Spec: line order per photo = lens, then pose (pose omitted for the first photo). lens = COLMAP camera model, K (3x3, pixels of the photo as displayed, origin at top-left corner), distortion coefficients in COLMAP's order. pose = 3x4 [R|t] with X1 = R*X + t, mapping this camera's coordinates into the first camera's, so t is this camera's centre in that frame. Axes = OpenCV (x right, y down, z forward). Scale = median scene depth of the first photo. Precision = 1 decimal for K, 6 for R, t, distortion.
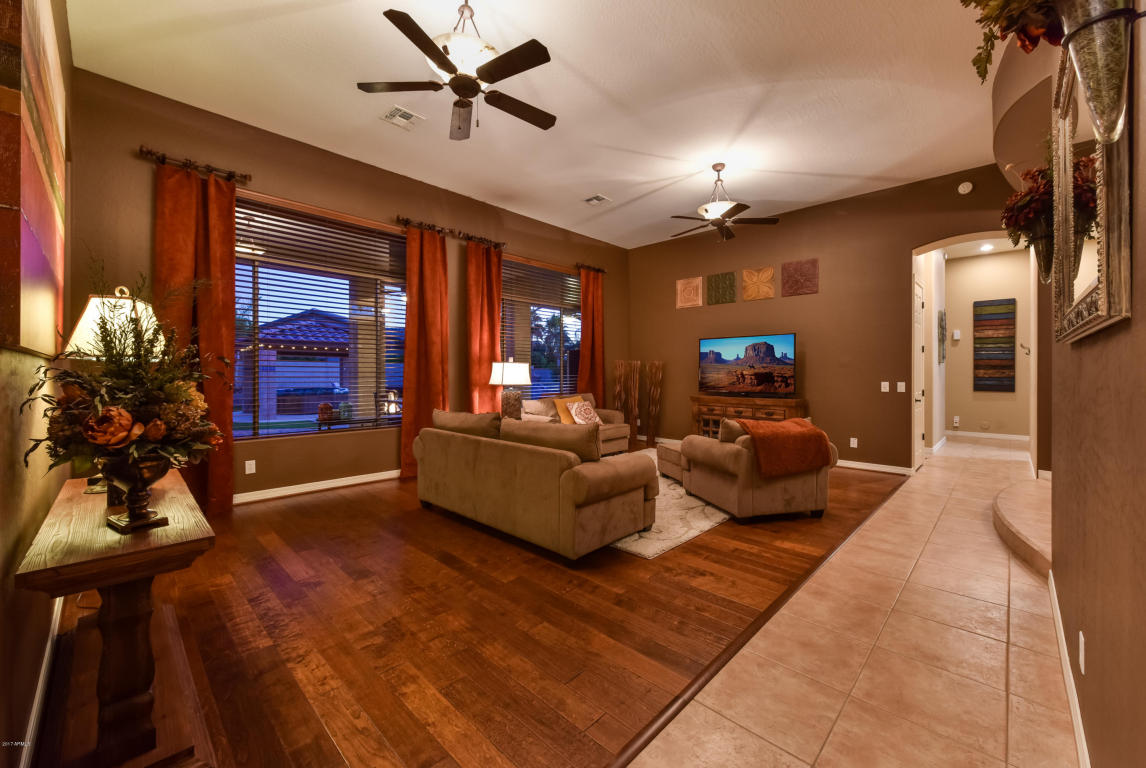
lens RADIAL K [[453.6, 0, 571.1], [0, 453.6, 376.9], [0, 0, 1]] dist [0.006918, -0.003829]
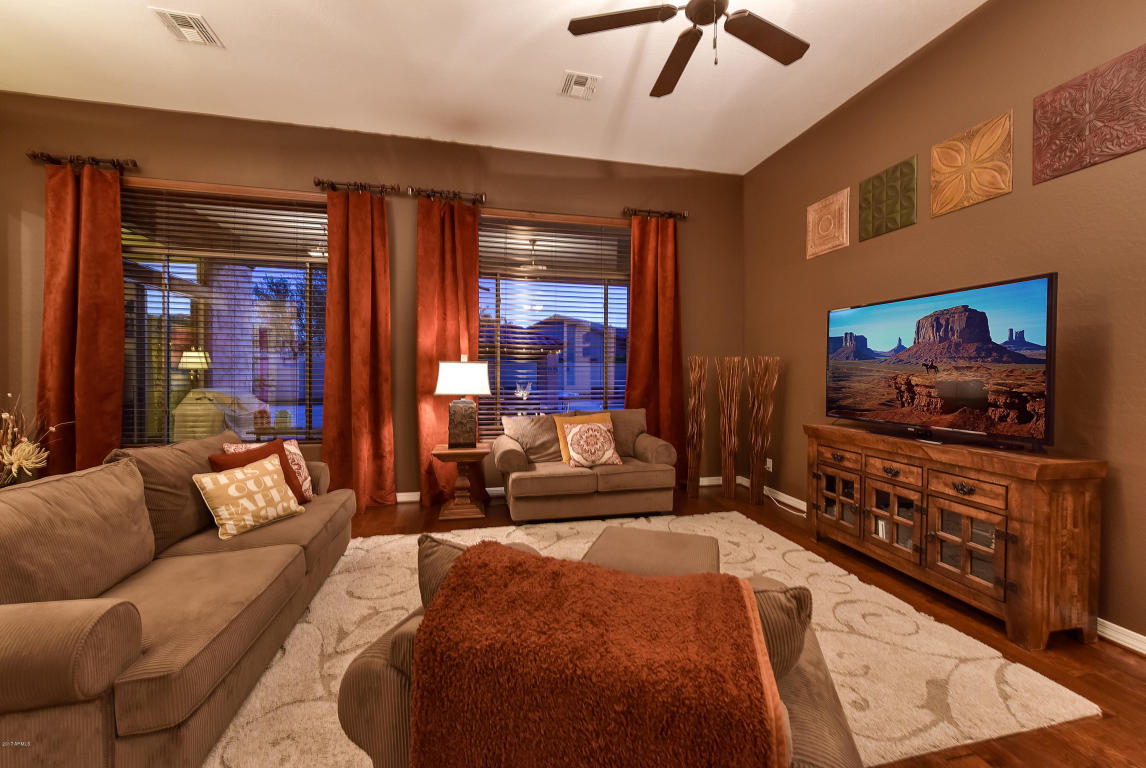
lens RADIAL K [[453.6, 0, 571.1], [0, 453.6, 376.9], [0, 0, 1]] dist [0.006918, -0.003829]
pose [[0.838376, 0.008665, -0.545024, 0.342727], [-0.007416, 0.999962, 0.004491, -0.012426], [0.545042, 0.000277, 0.838409, 0.459048]]
